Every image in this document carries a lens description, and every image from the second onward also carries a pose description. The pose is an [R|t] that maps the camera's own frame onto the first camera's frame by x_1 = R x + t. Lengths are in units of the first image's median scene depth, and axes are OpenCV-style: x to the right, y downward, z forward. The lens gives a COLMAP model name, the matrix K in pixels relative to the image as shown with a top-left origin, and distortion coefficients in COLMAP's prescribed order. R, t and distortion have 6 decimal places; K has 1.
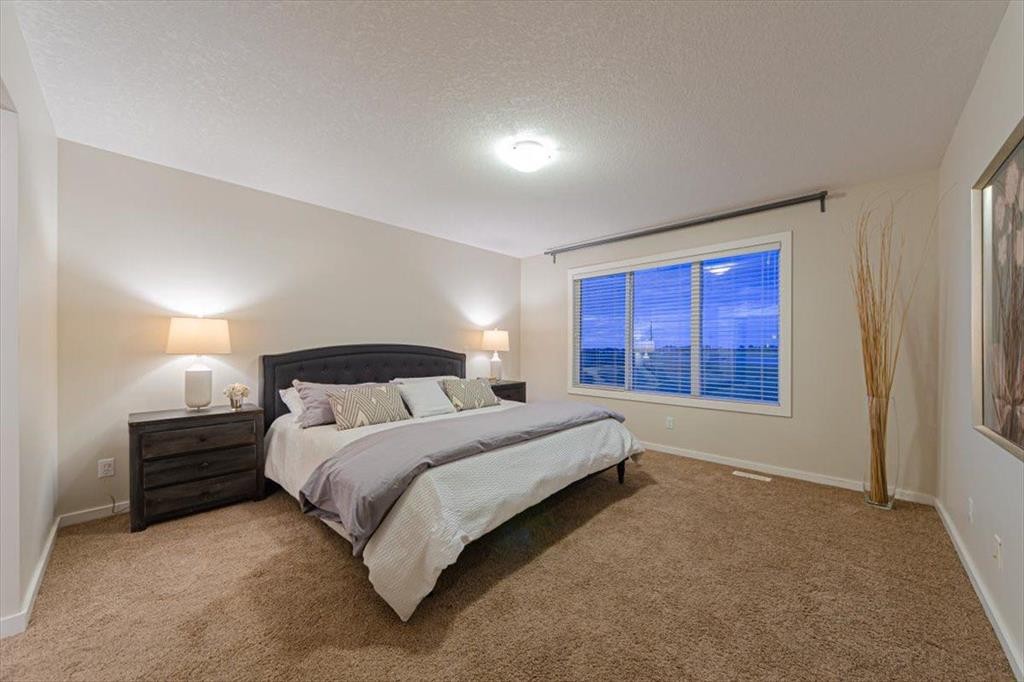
lens RADIAL K [[370.2, 0, 513.2], [0, 370.2, 337.2], [0, 0, 1]] dist [0.003909, -0.001655]
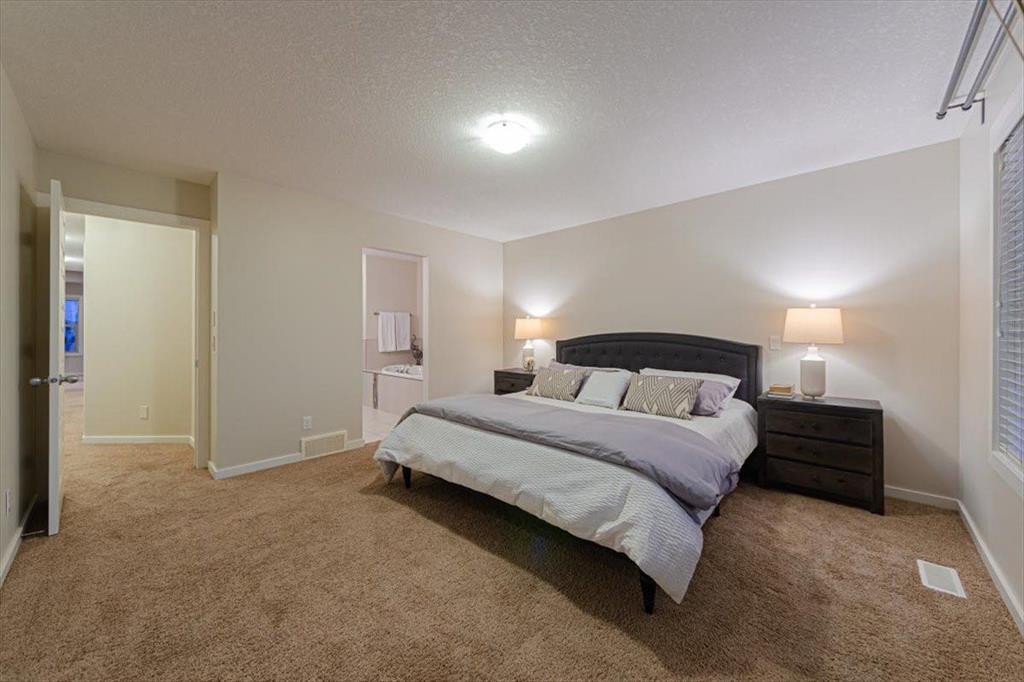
lens RADIAL K [[370.2, 0, 515.0], [0, 370.2, 341.4], [0, 0, 1]] dist [0.003909, -0.001655]
pose [[0.007273, 0.016553, -0.999837, 0.815701], [0.019384, 0.999673, 0.016692, 0.026445], [0.999786, -0.019502, 0.006950, 0.870560]]
